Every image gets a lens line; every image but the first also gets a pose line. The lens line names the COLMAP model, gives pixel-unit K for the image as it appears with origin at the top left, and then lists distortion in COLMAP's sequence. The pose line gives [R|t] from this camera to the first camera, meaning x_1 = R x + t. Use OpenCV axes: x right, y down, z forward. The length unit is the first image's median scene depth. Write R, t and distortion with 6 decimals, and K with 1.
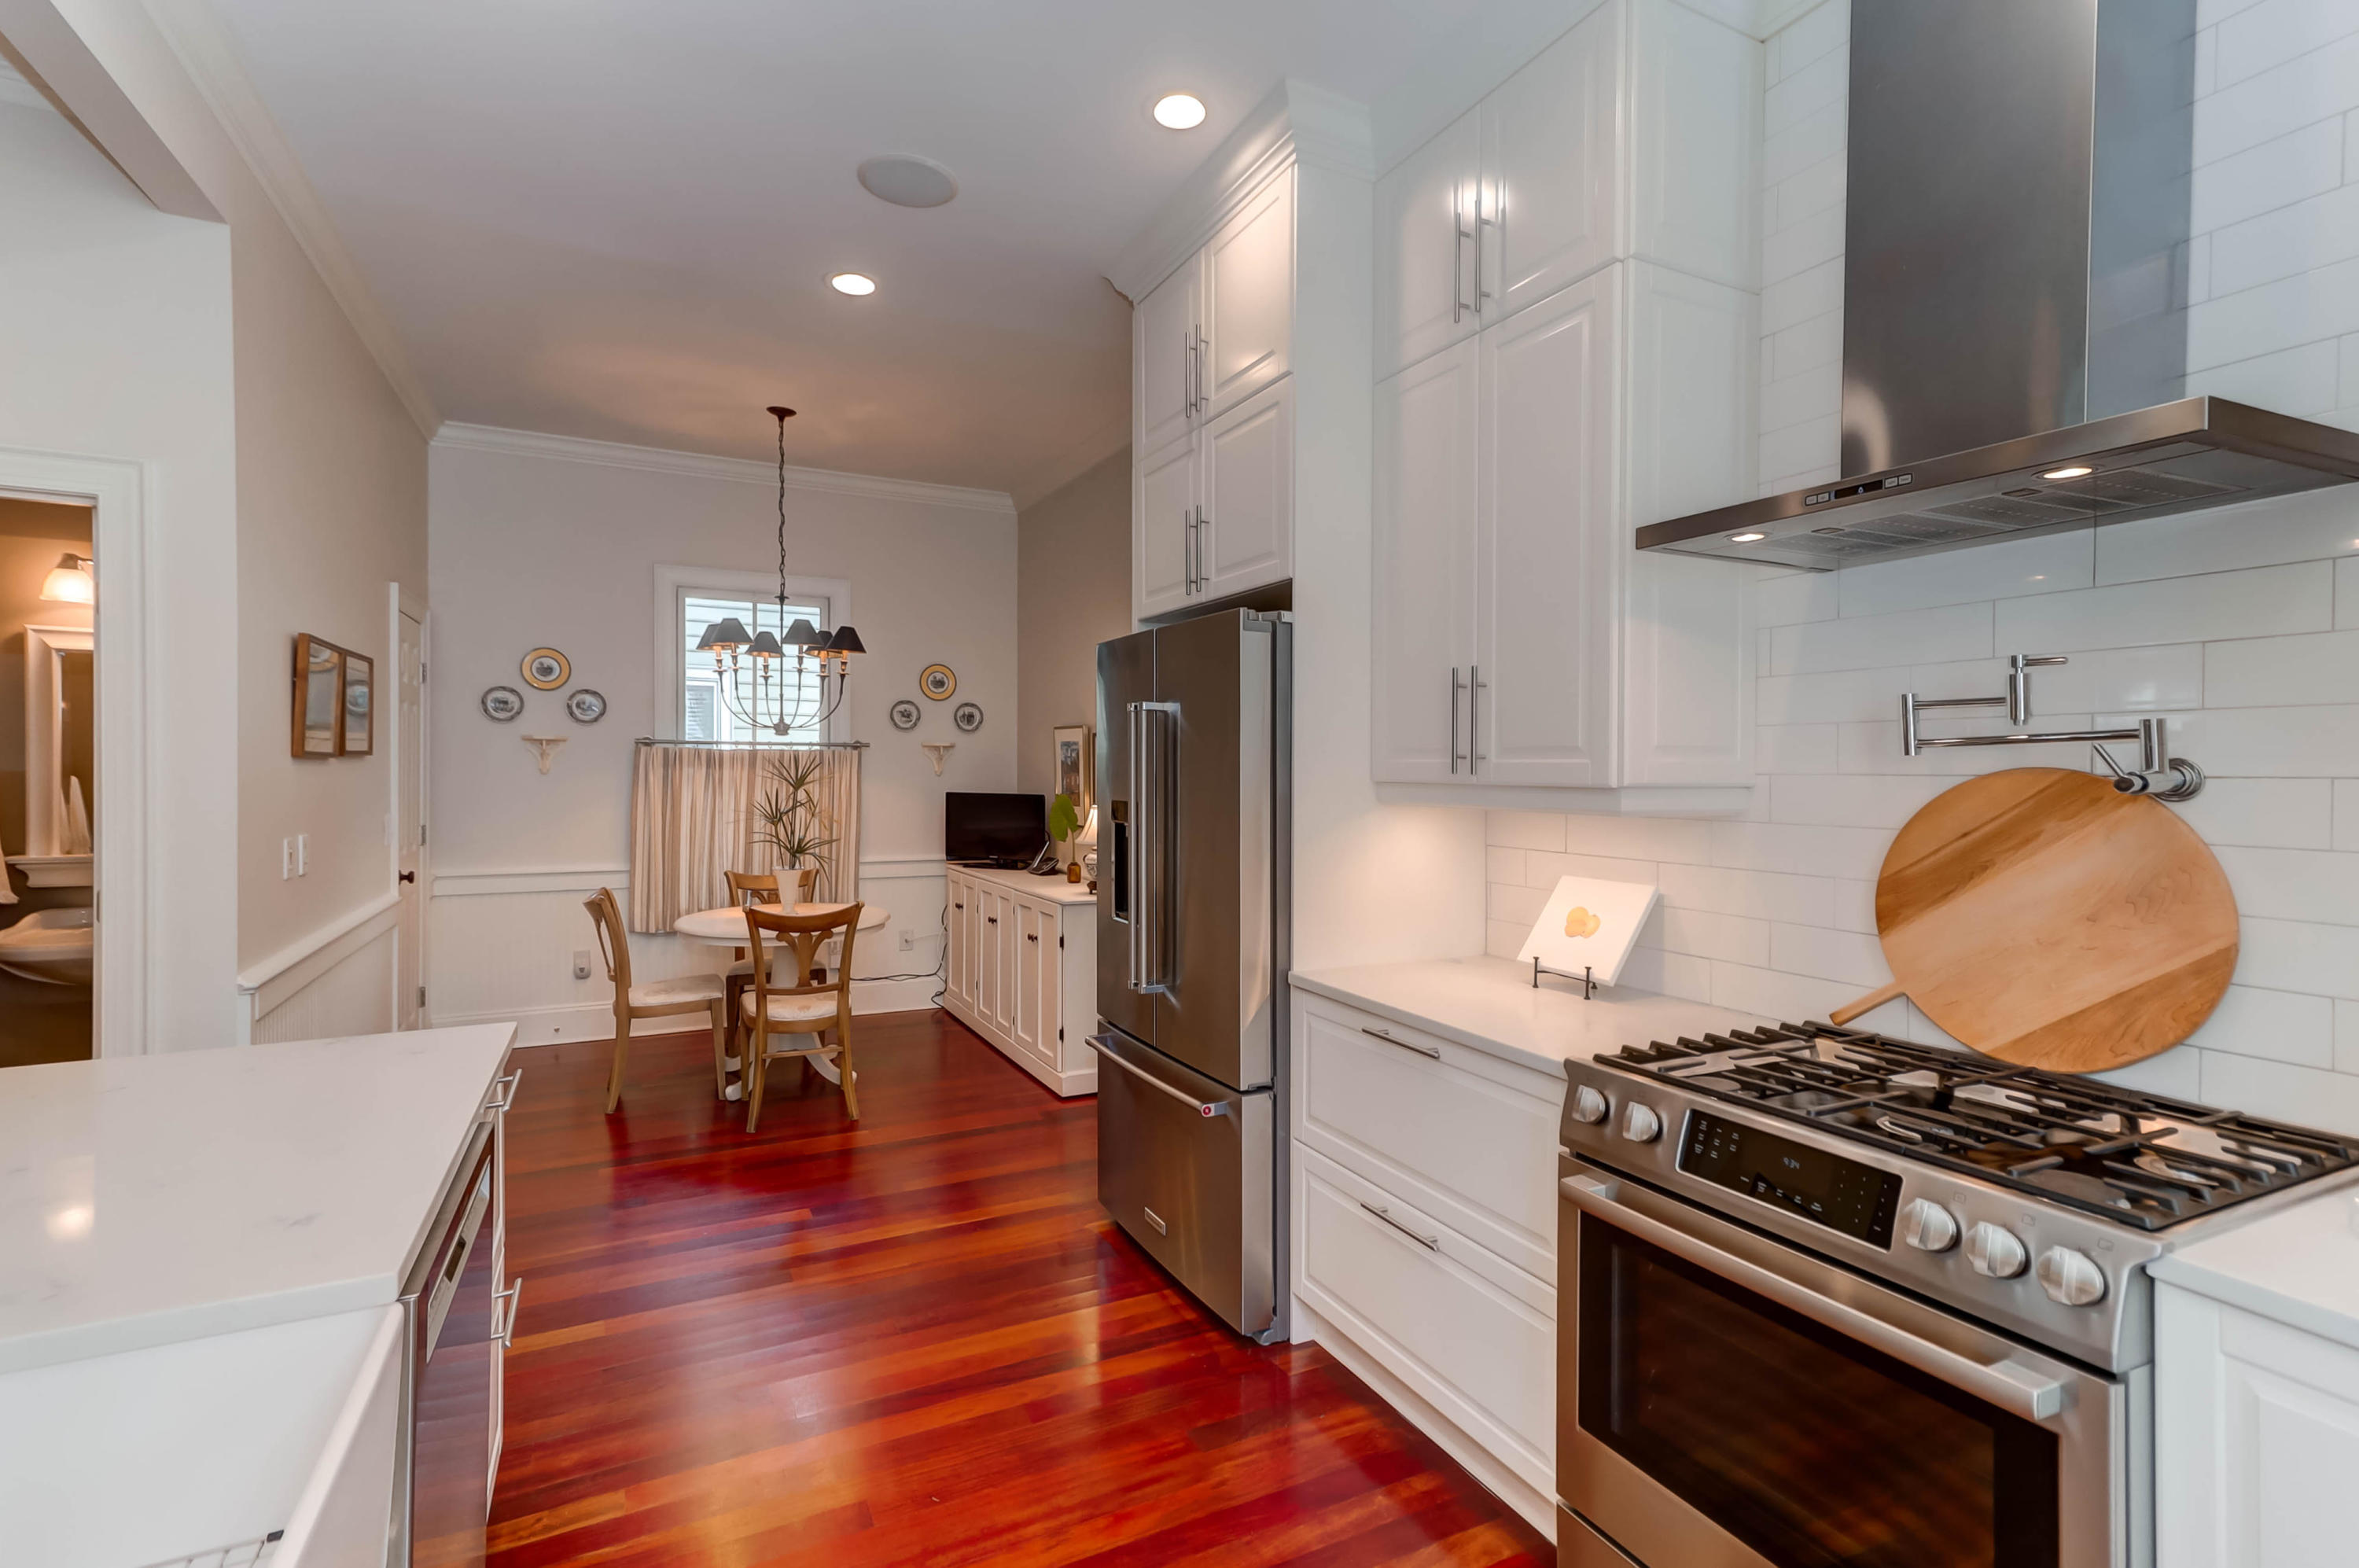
lens RADIAL K [[1076.9, 0, 1190.2], [0, 1076.9, 790.2], [0, 0, 1]] dist [0.020013, -0.000114]
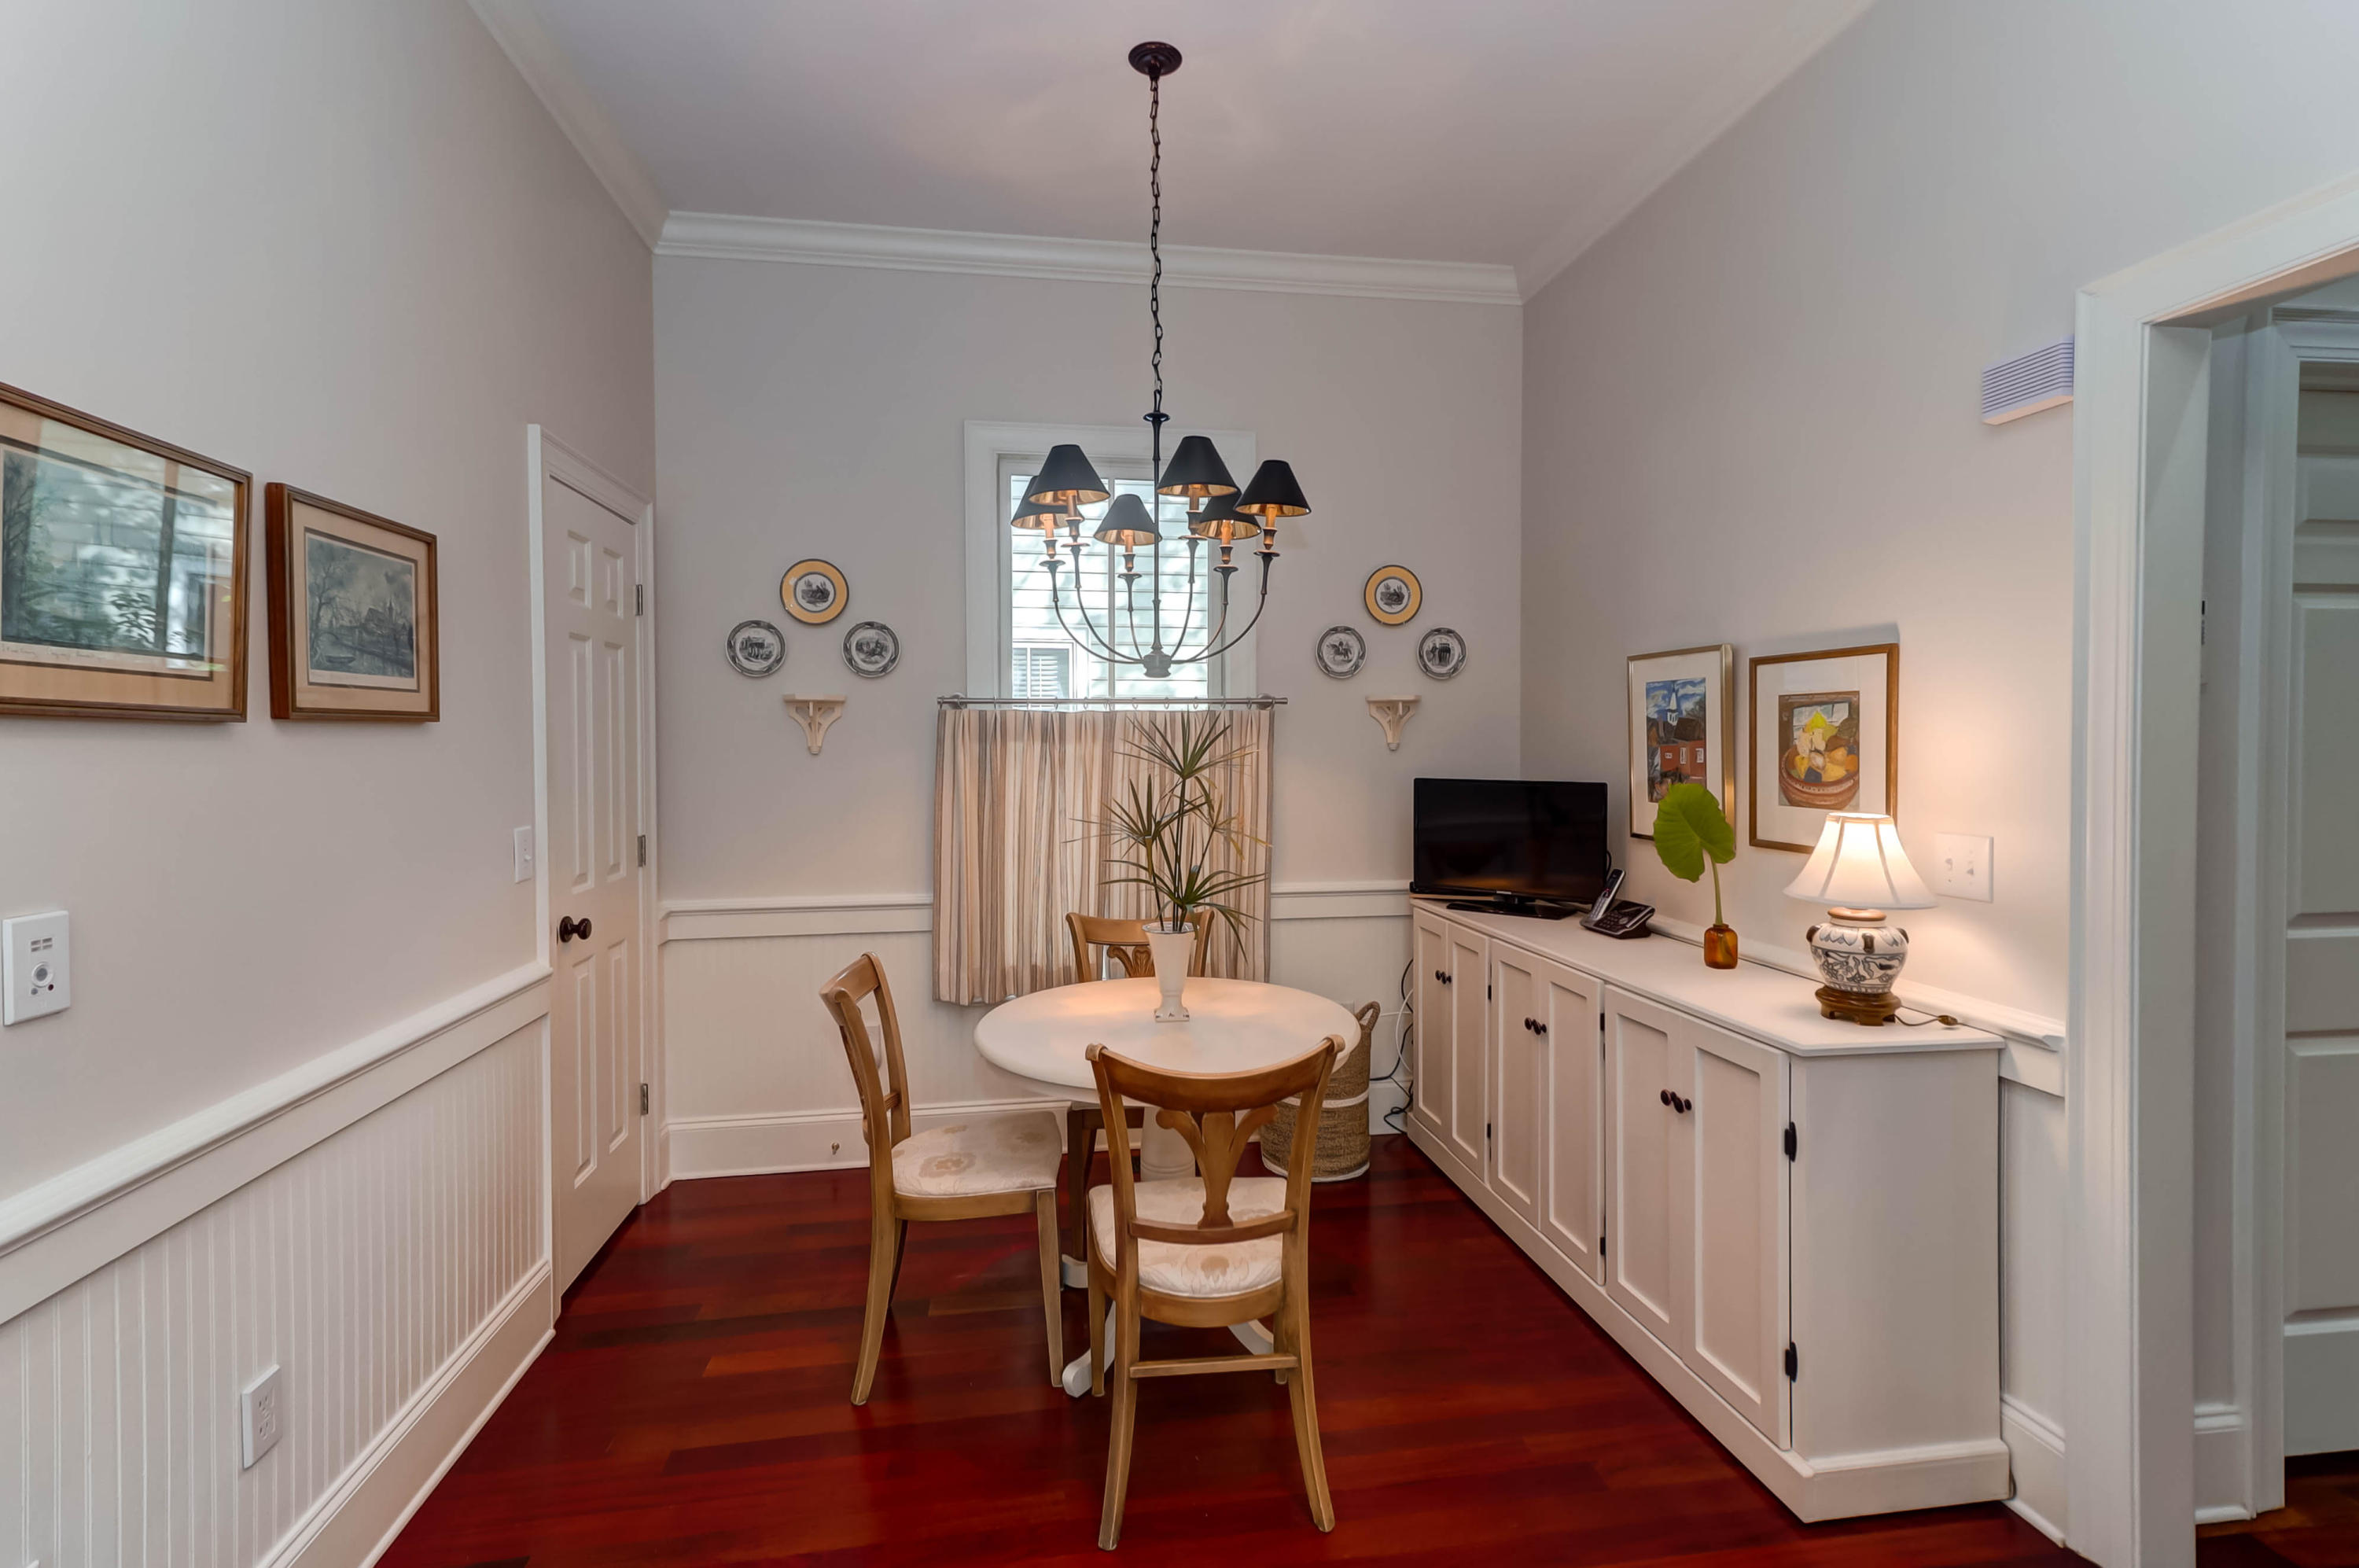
lens RADIAL K [[1071.7, 0, 1177.6], [0, 1071.7, 775.4], [0, 0, 1]] dist [0.018561, -0.000543]
pose [[0.947362, -0.003361, -0.320146, -0.190920], [0.006212, 0.999950, 0.007885, -0.006152], [0.320103, -0.009458, 0.947336, 0.479508]]
